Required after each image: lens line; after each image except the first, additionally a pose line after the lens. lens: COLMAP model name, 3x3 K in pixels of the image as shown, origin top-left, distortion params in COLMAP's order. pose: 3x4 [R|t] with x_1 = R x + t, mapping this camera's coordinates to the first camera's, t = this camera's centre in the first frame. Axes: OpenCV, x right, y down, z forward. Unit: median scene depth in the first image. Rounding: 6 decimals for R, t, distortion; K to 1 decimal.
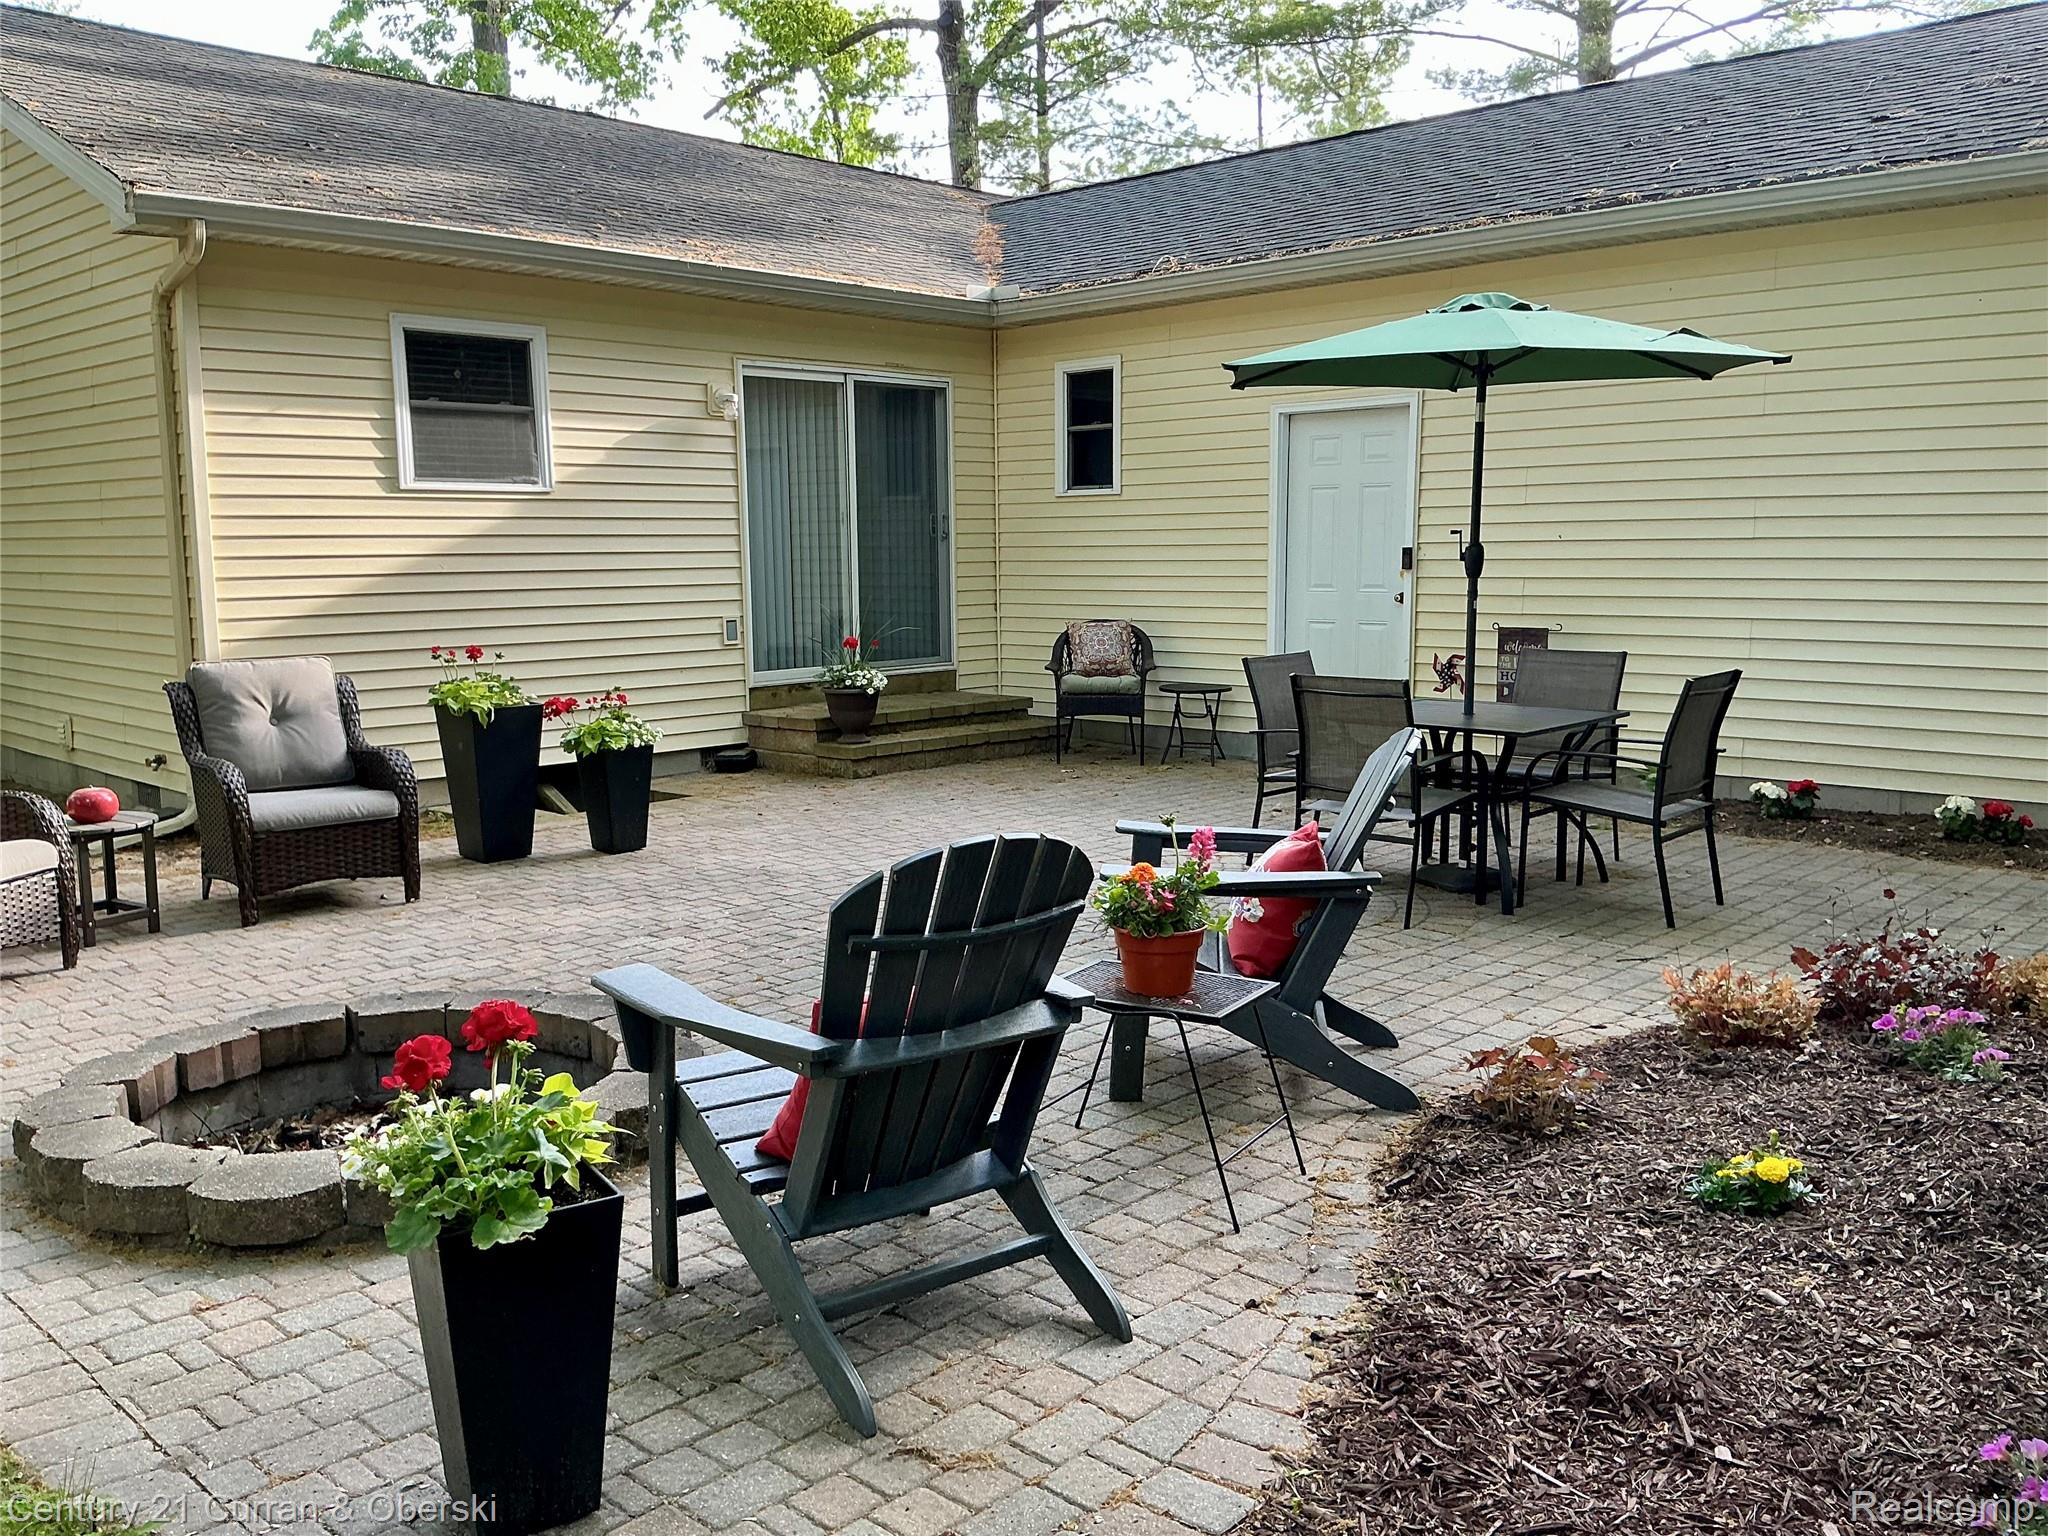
lens RADIAL K [[1702.0, 0, 1030.6], [0, 1702.0, 764.8], [0, 0, 1]] dist [0.104641, -0.215975]
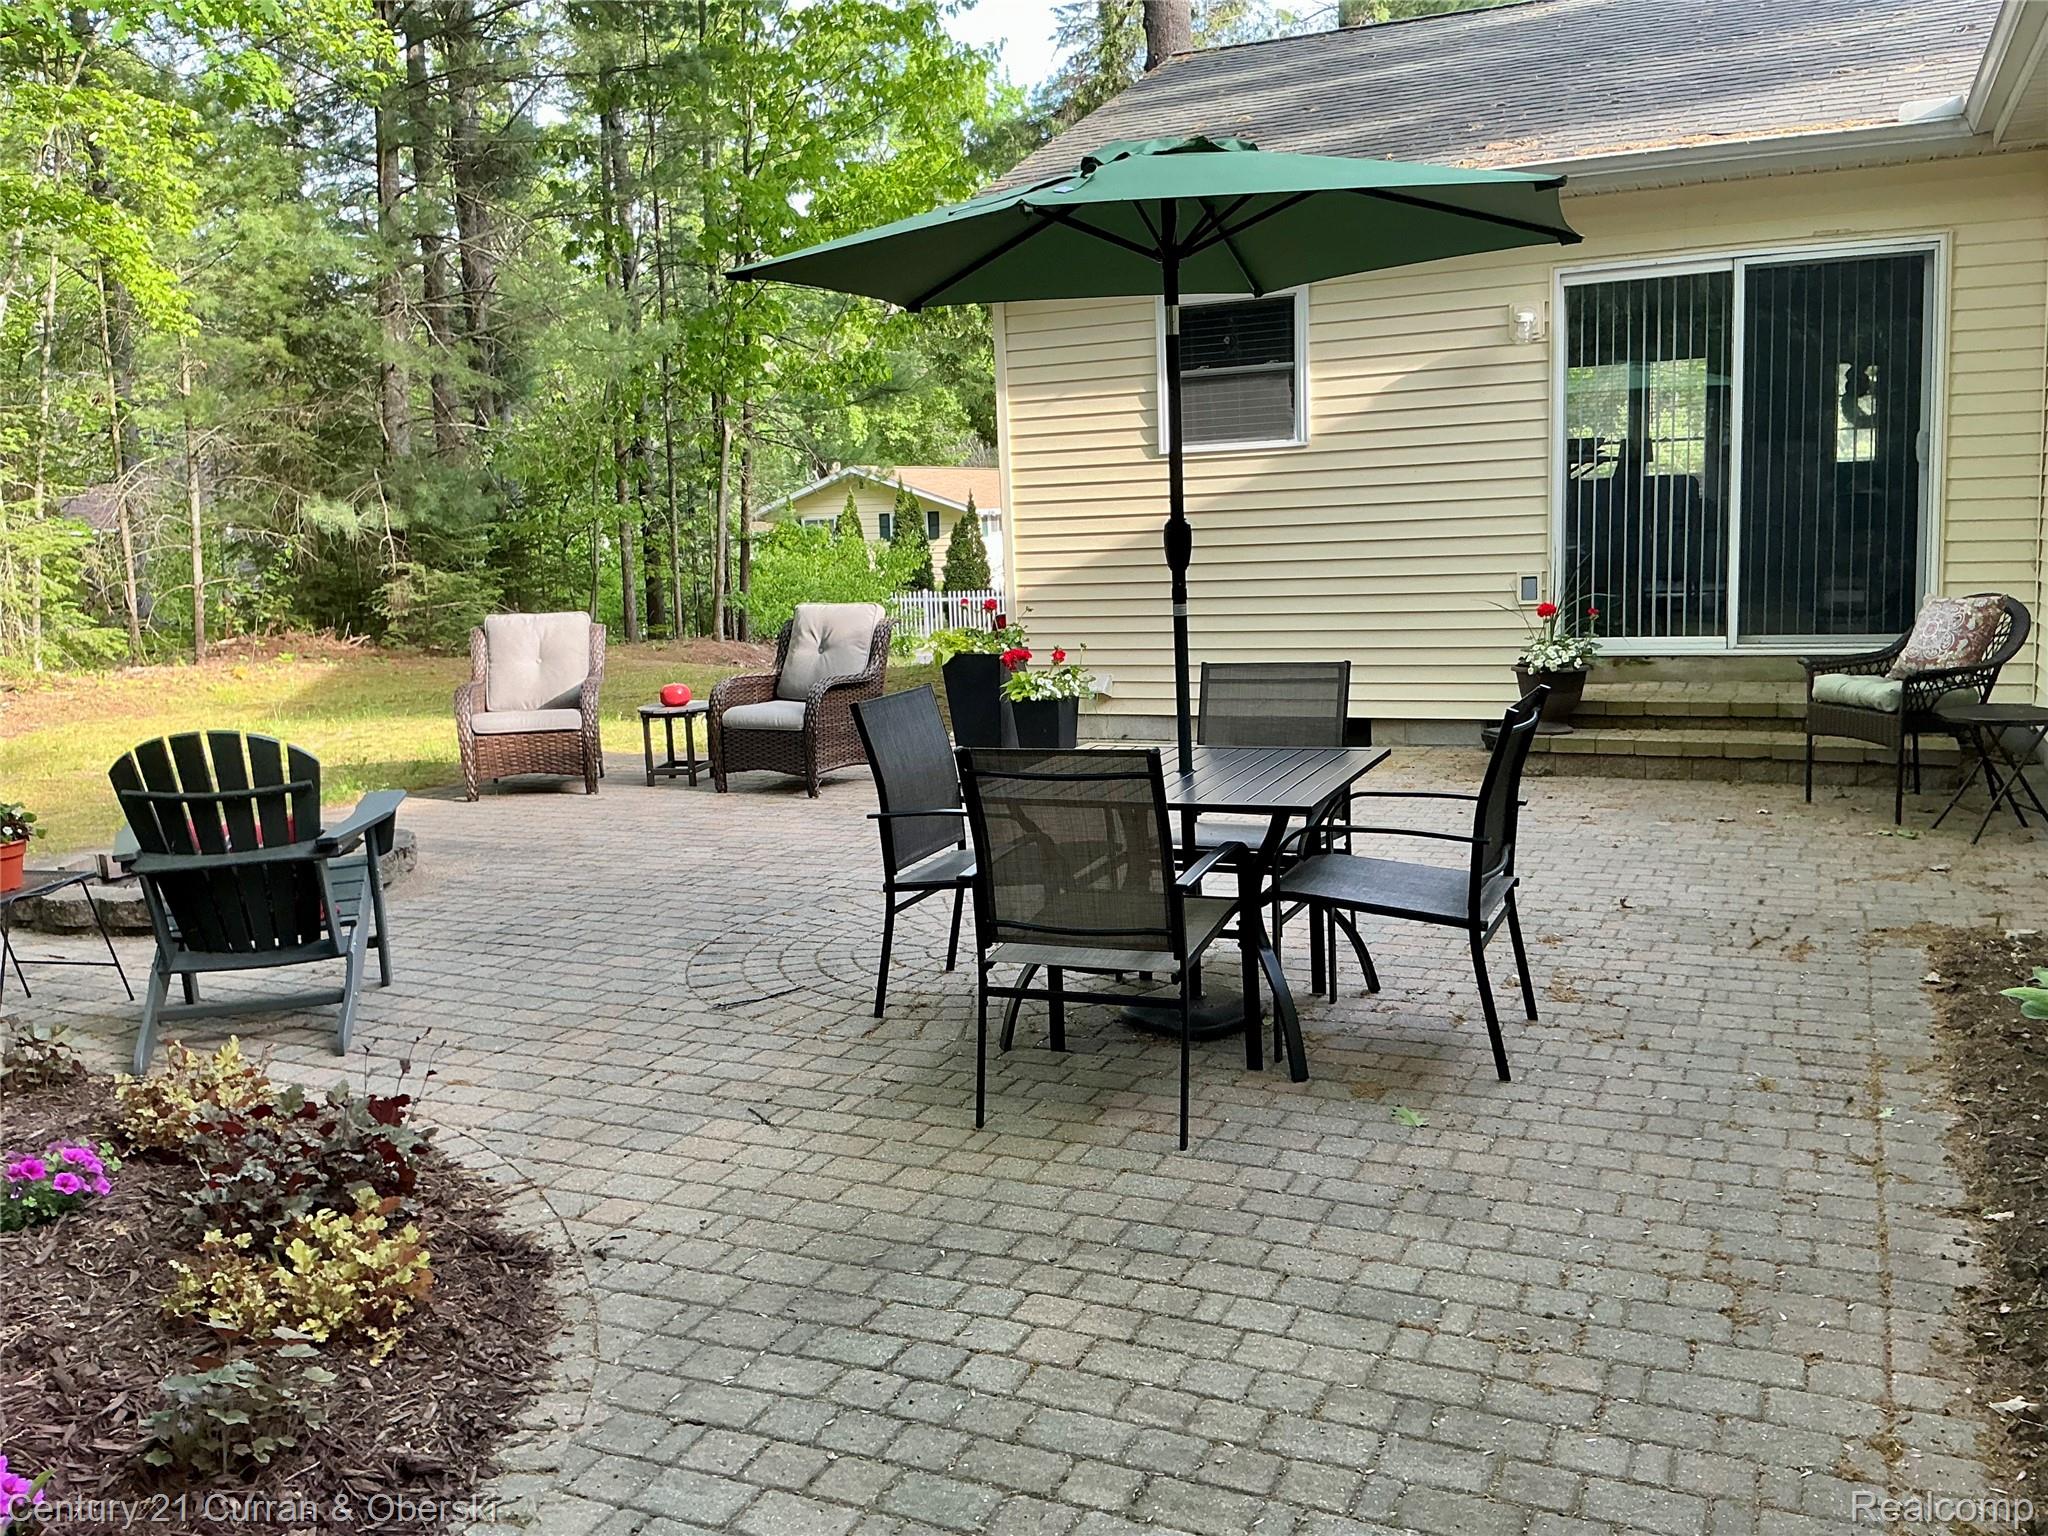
lens RADIAL K [[1702.0, 0, 1032.4], [0, 1702.0, 758.9], [0, 0, 1]] dist [0.104641, -0.215975]
pose [[0.320388, 0.132560, -0.937966, 0.883887], [-0.086908, 0.990098, 0.110242, -0.103718], [0.943291, 0.046196, 0.328736, 0.742285]]
